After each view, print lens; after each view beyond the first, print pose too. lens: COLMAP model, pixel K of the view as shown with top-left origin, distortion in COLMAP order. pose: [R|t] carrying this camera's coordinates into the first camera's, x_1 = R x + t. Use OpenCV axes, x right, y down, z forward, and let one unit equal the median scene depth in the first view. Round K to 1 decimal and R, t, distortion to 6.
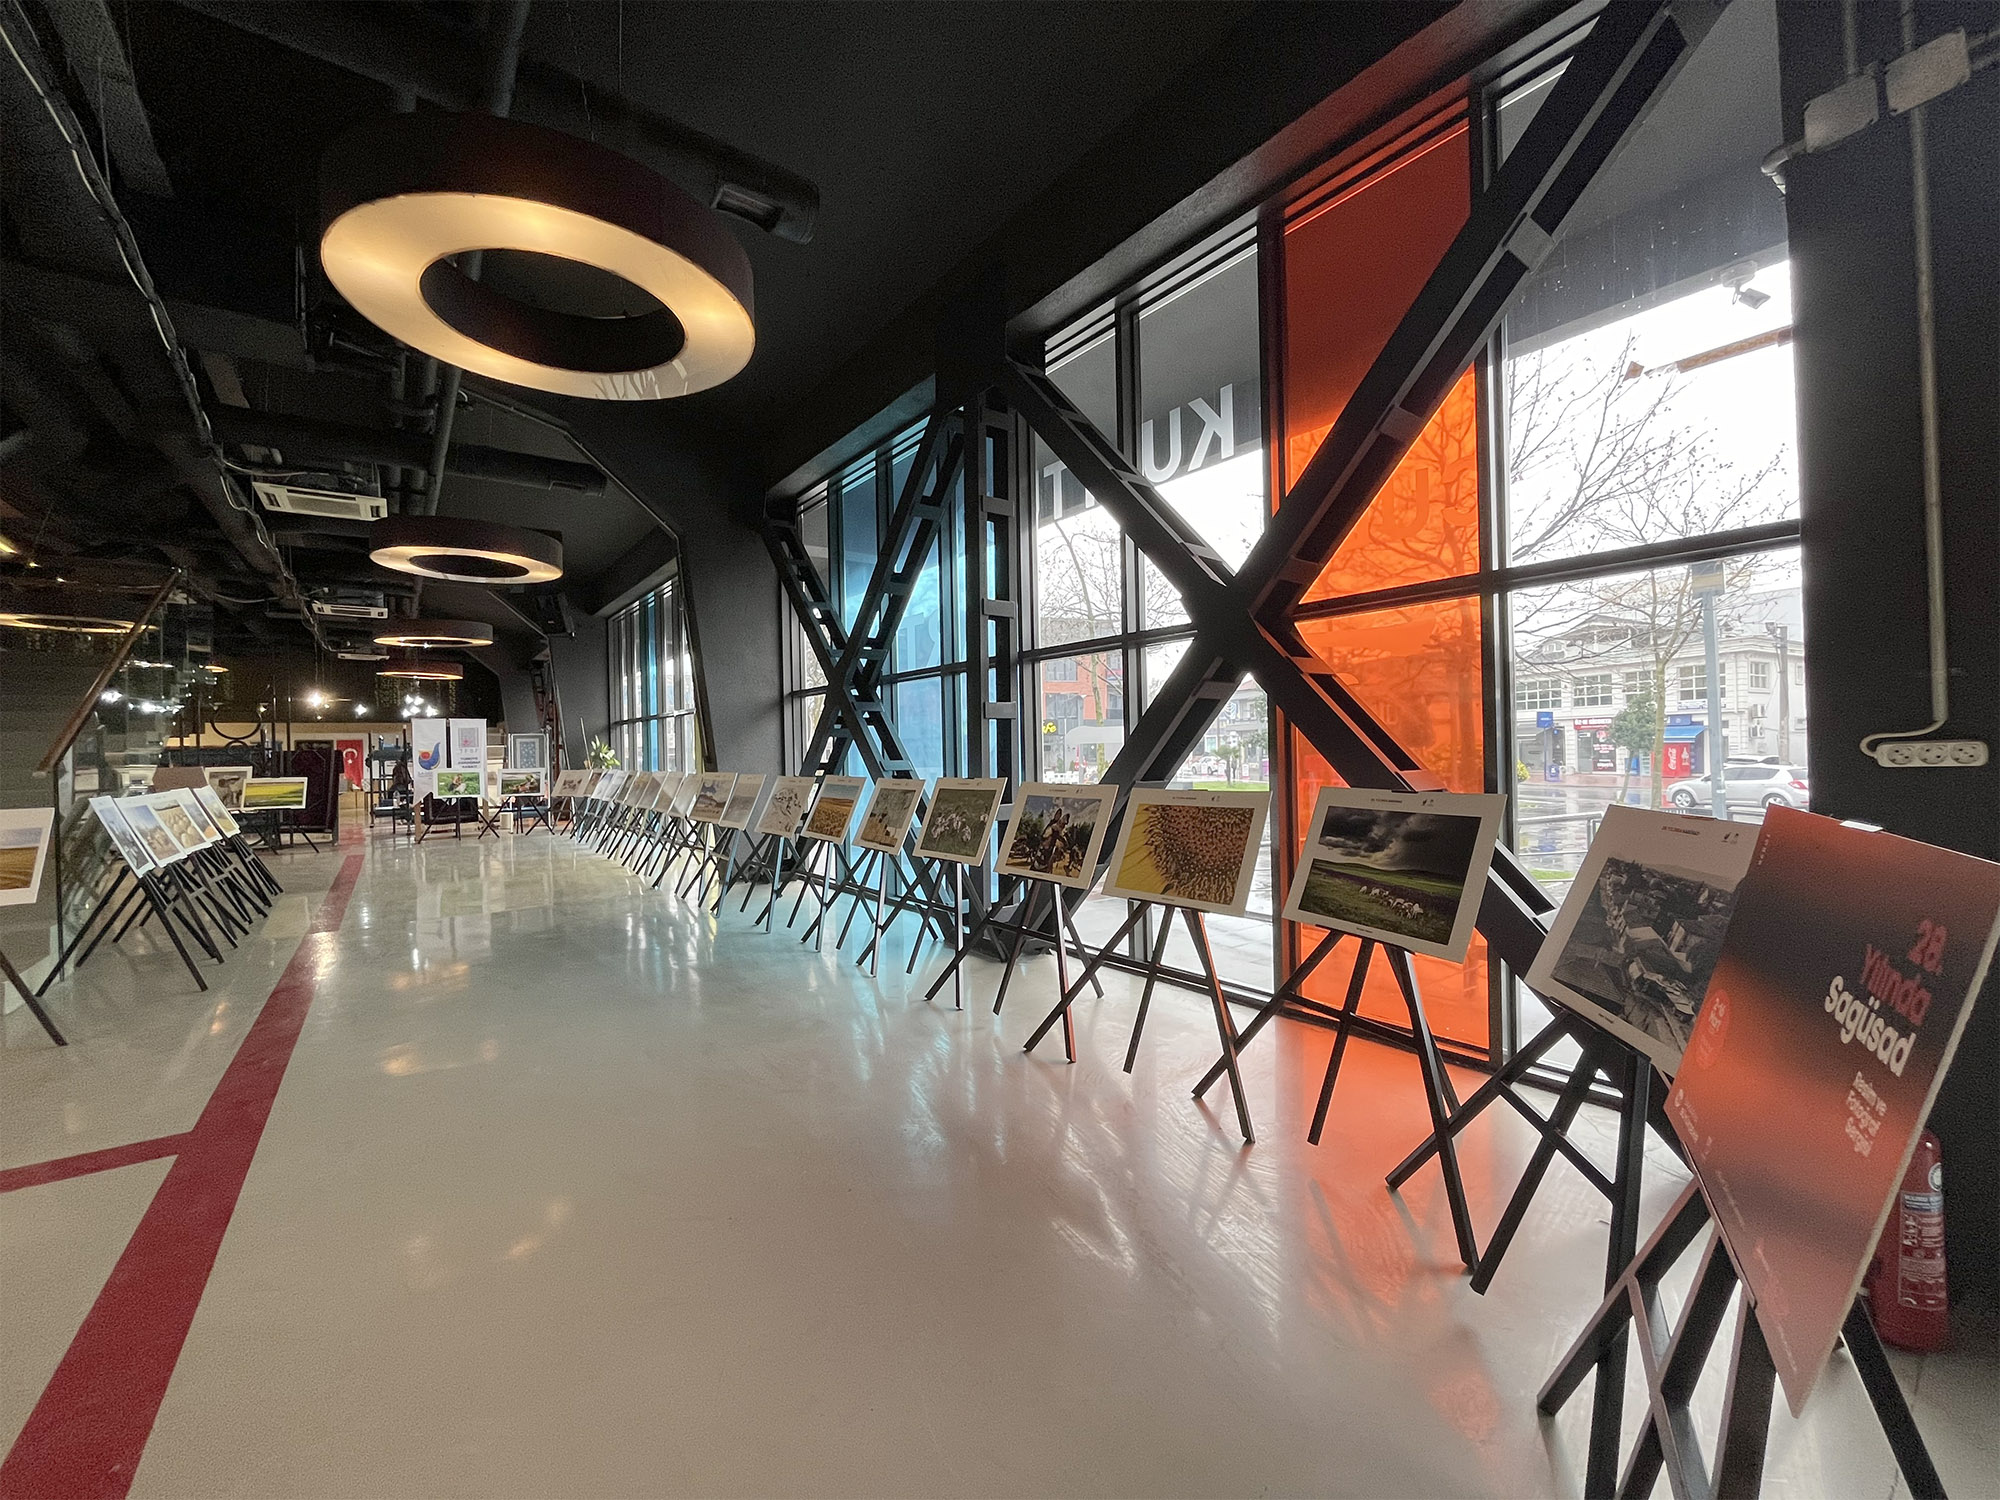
lens RADIAL K [[798.8, 0, 1000.0], [0, 798.8, 750.0], [0, 0, 1]] dist [0.001814, -0.000043]
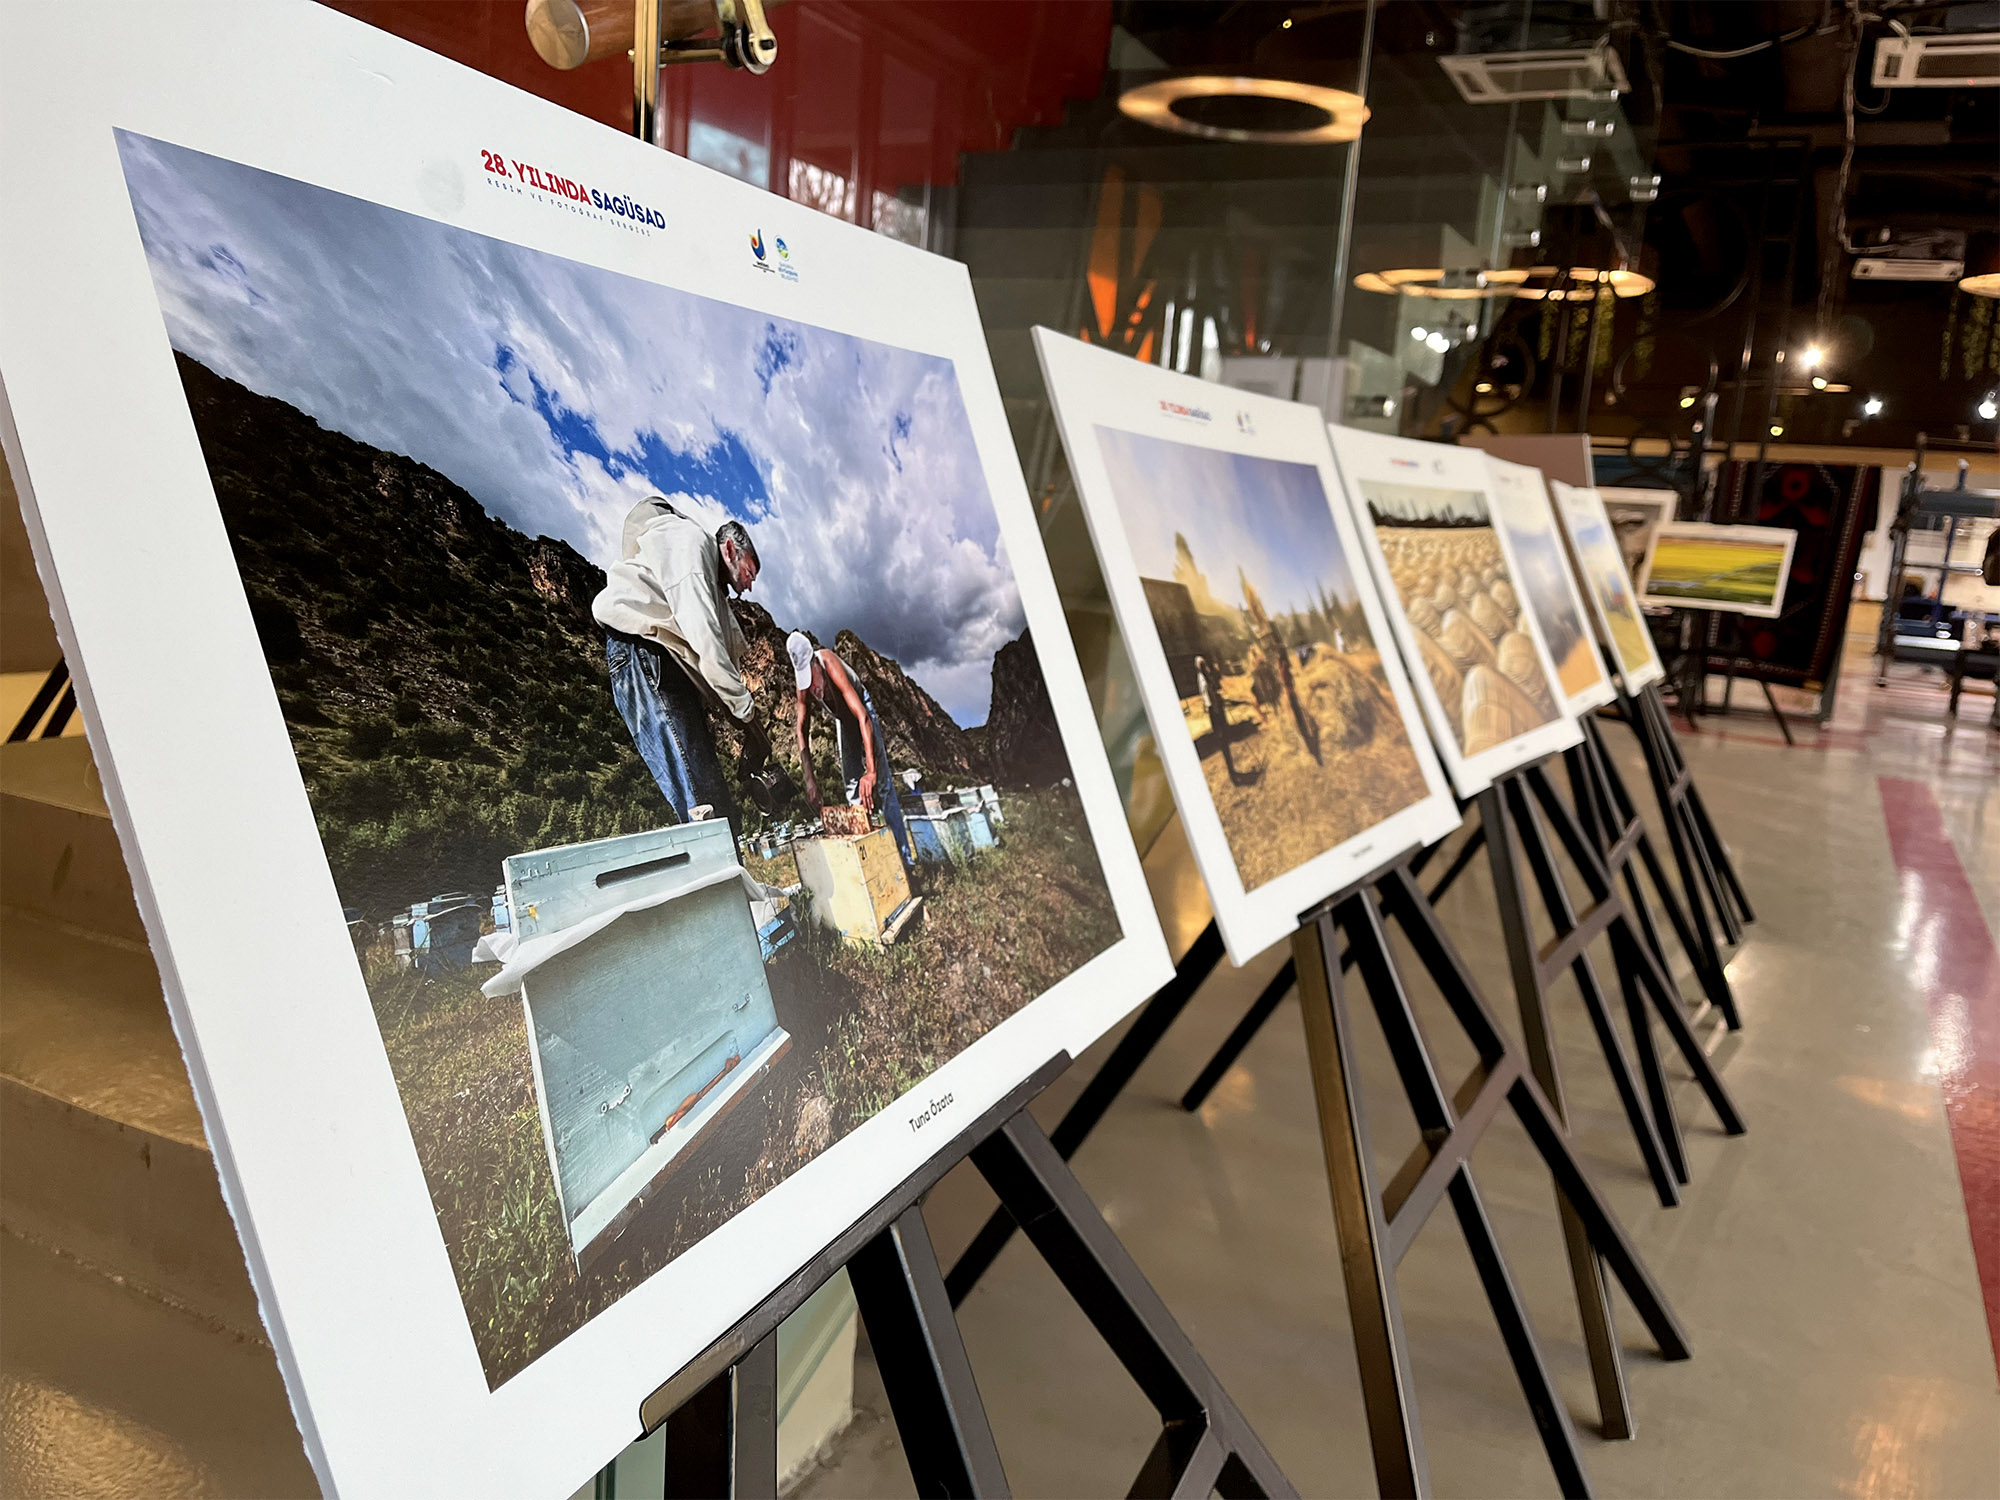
lens RADIAL K [[1509.0, 0, 1000.0], [0, 1509.0, 750.0], [0, 0, 1]] dist [0.037317, -0.011220]
pose [[0.412887, 0.203724, -0.887705, -0.386336], [-0.087163, 0.979027, 0.184141, 0.035396], [0.906602, 0.001346, 0.421985, 0.386527]]
